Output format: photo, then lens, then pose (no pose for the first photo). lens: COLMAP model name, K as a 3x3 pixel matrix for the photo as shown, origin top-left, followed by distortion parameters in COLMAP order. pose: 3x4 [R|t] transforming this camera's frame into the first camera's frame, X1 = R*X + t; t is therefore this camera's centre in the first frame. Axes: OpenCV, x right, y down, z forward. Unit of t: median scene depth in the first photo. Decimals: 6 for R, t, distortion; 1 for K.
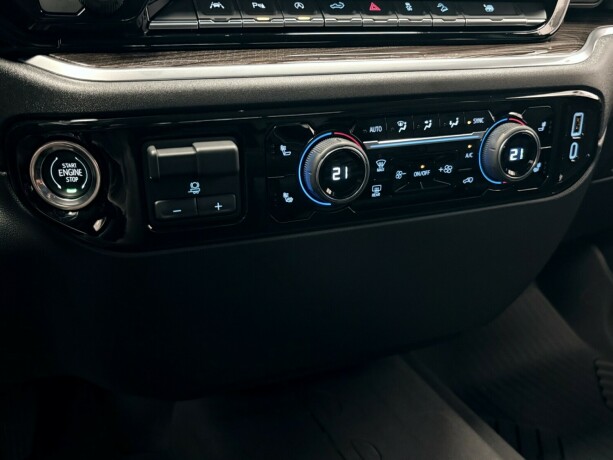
lens RADIAL K [[553.1, 0, 309.3], [0, 553.1, 229.4], [0, 0, 1]] dist [0.009763, -0.020914]
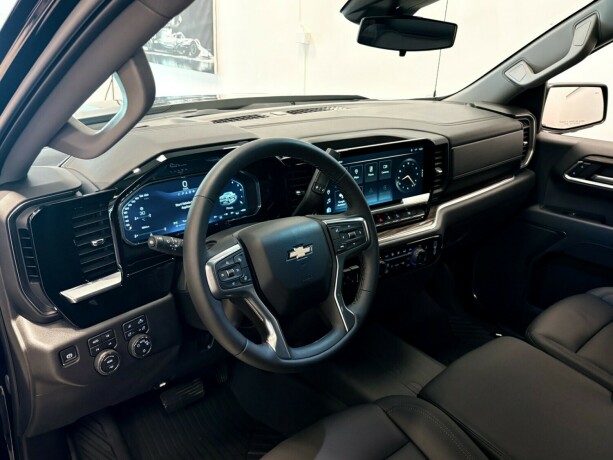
lens RADIAL K [[508.0, 0, 305.2], [0, 508.0, 233.0], [0, 0, 1]] dist [0.043760, -0.012955]
pose [[0.976319, -0.071923, 0.204029, -1.092576], [0.070692, 0.997409, 0.013325, -0.413277], [-0.204459, 0.001414, 0.978874, -2.235639]]
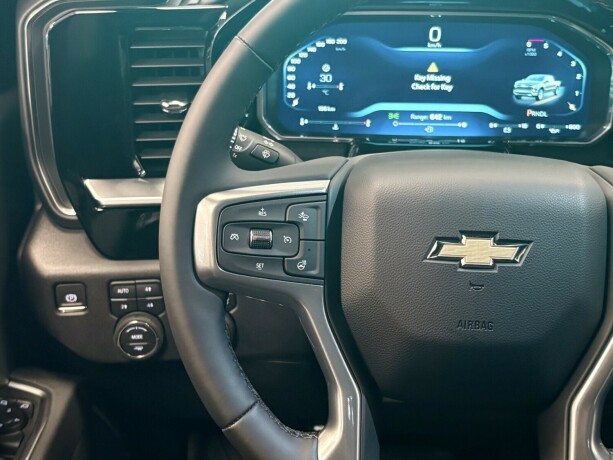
lens RADIAL K [[925.4, 0, 306.0], [0, 925.4, 232.7], [0, 0, 1]] dist [0.055856, 0.000000]
pose [[0.847267, 0.233975, -0.476859, -0.206272], [-0.187644, 0.971716, 0.143380, -0.489911], [0.496918, -0.032002, 0.867207, -1.469799]]
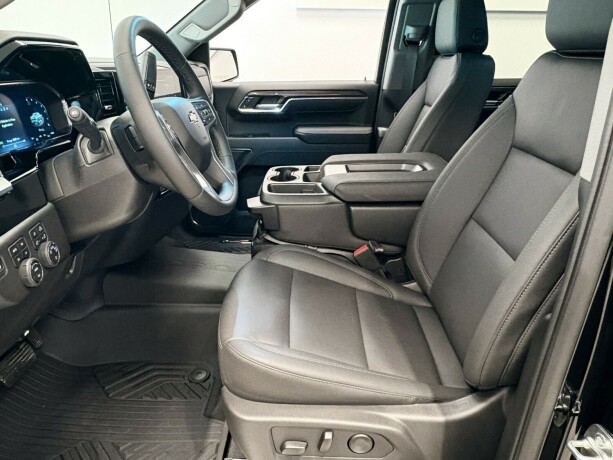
lens RADIAL K [[438.7, 0, 303.7], [0, 438.7, 227.5], [0, 0, 1]] dist [0.002882, -0.001036]
pose [[0.494630, -0.313244, 0.810691, -2.378830], [0.315242, 0.933929, 0.168521, 0.019524], [-0.809915, 0.172208, 0.560697, -1.683685]]
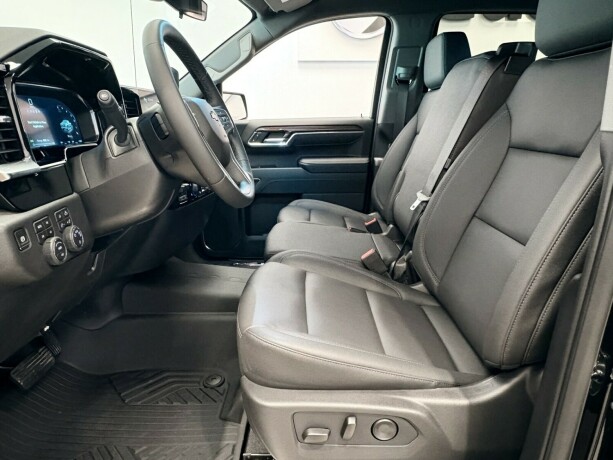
lens RADIAL K [[394.8, 0, 304.3], [0, 394.8, 228.8], [0, 0, 1]] dist [0.001815, 0.004953]
pose [[0.484454, -0.236854, 0.842143, -2.382756], [0.328852, 0.941352, 0.075580, 0.268574], [-0.810654, 0.240325, 0.533932, -1.465742]]
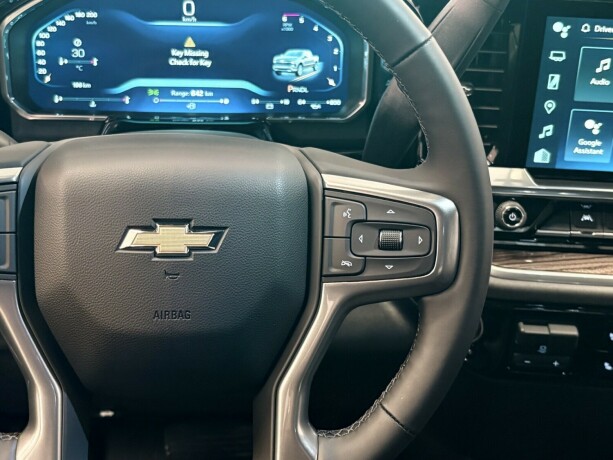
lens RADIAL K [[925.4, 0, 312.4], [0, 925.4, 235.8], [0, 0, 1]] dist [0.055856, 0.000000]
pose [[0.910655, 0.223867, -0.347261, 0.020767], [-0.178802, 0.971240, 0.157236, -0.569854], [0.372474, -0.081096, 0.924493, -1.299473]]
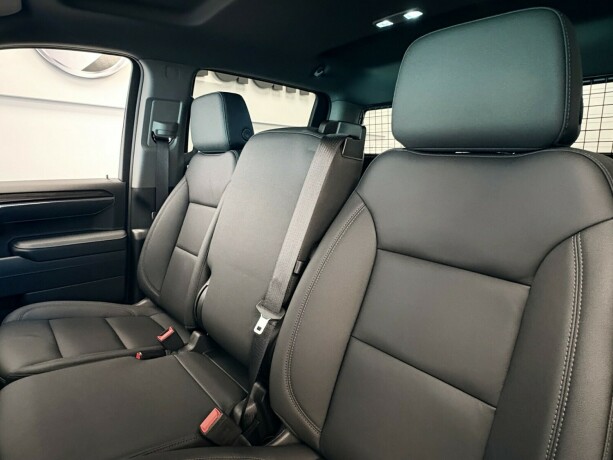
lens RADIAL K [[360.7, 0, 305.9], [0, 360.7, 232.1], [0, 0, 1]] dist [-0.008308, -0.001964]
pose [[-0.227432, -0.191047, 0.954869, -1.233275], [0.333241, 0.906094, 0.260660, -0.310333], [-0.915000, 0.377484, -0.142410, -0.712706]]
